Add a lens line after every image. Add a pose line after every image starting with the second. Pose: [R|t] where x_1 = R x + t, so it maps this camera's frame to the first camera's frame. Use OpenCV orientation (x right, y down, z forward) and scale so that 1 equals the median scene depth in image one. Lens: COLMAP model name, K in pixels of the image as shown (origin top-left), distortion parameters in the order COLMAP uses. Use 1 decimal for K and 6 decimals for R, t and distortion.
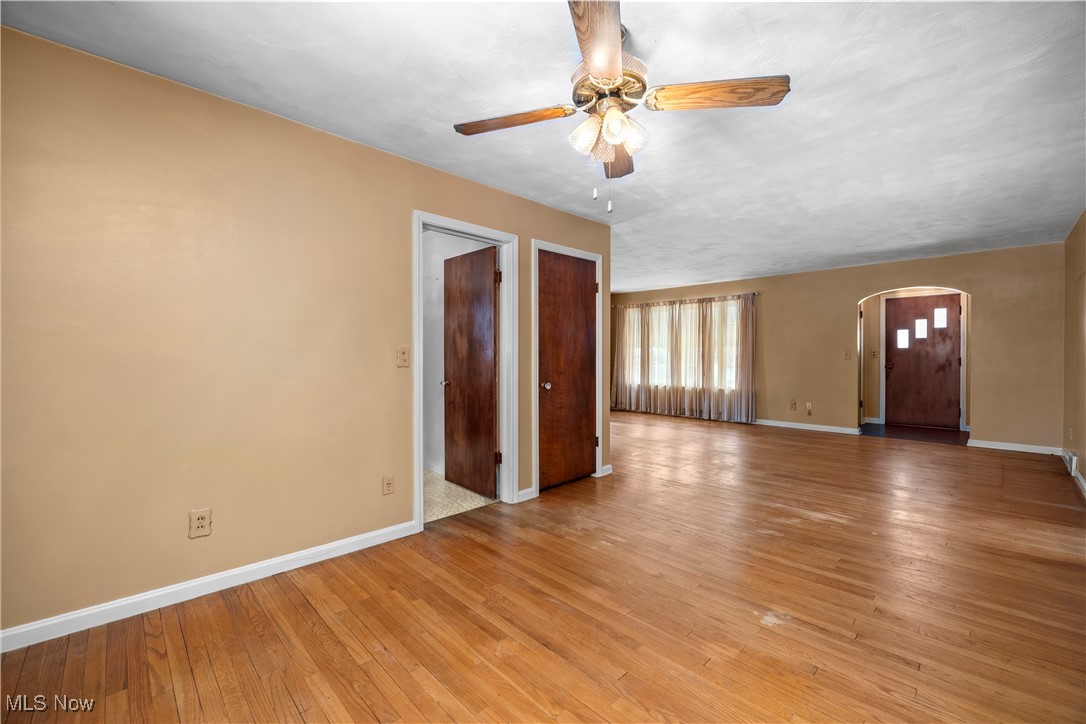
lens RADIAL K [[448.4, 0, 543.0], [0, 448.4, 362.0], [0, 0, 1]] dist [-0.015042, -0.000153]
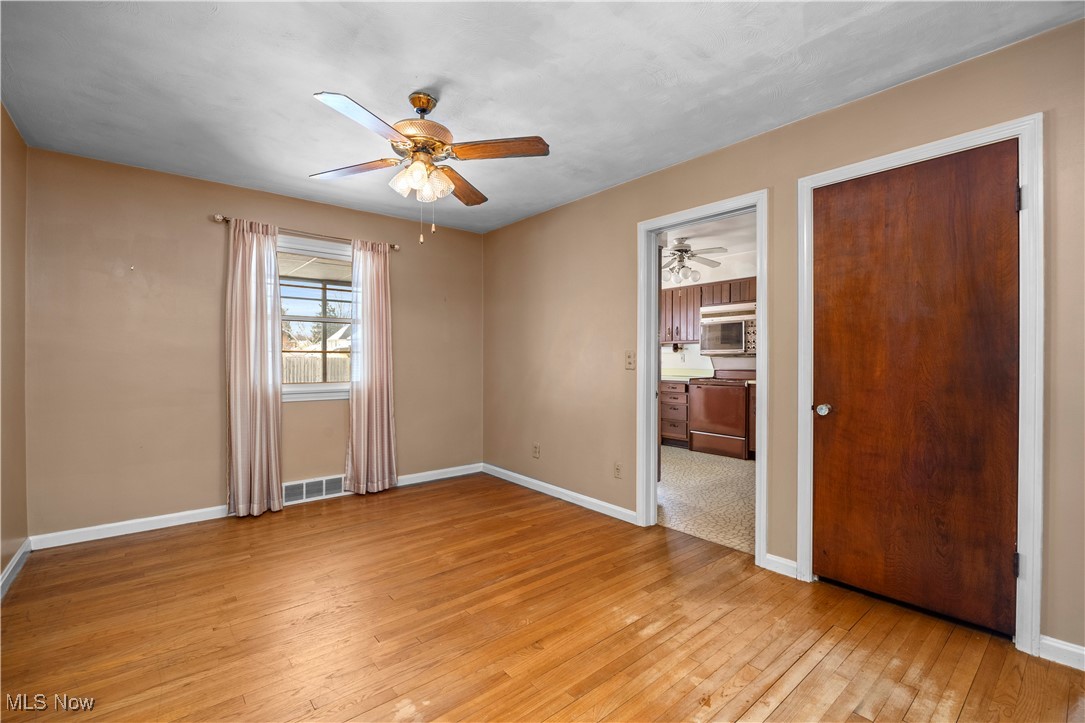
lens RADIAL K [[468.8, 0, 541.3], [0, 468.8, 365.2], [0, 0, 1]] dist [-0.020721, 0.000296]
pose [[-0.077079, 0.015124, -0.996910, 0.709119], [-0.014367, 0.999764, 0.016278, -0.012191], [0.996921, 0.015577, -0.076844, 0.715079]]
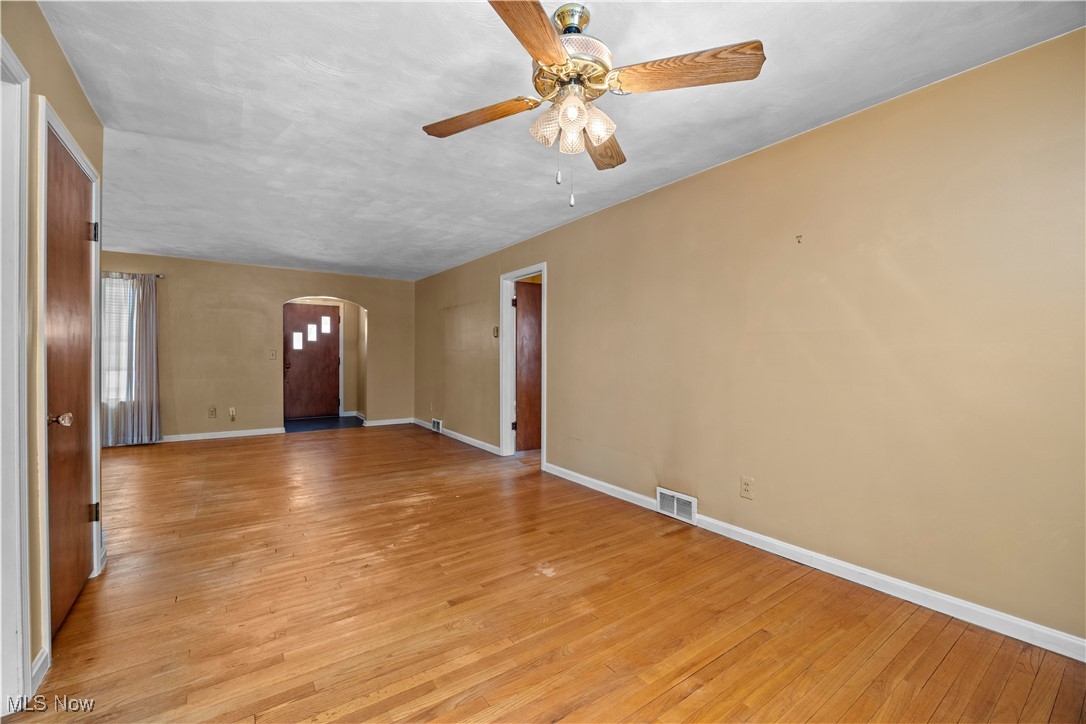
lens RADIAL K [[448.4, 0, 543.0], [0, 448.4, 362.0], [0, 0, 1]] dist [-0.015042, -0.000153]
pose [[0.152608, -0.009753, 0.988239, -0.397709], [0.008653, 0.999926, 0.008532, -0.007371], [-0.988249, 0.007249, 0.152681, 0.457789]]
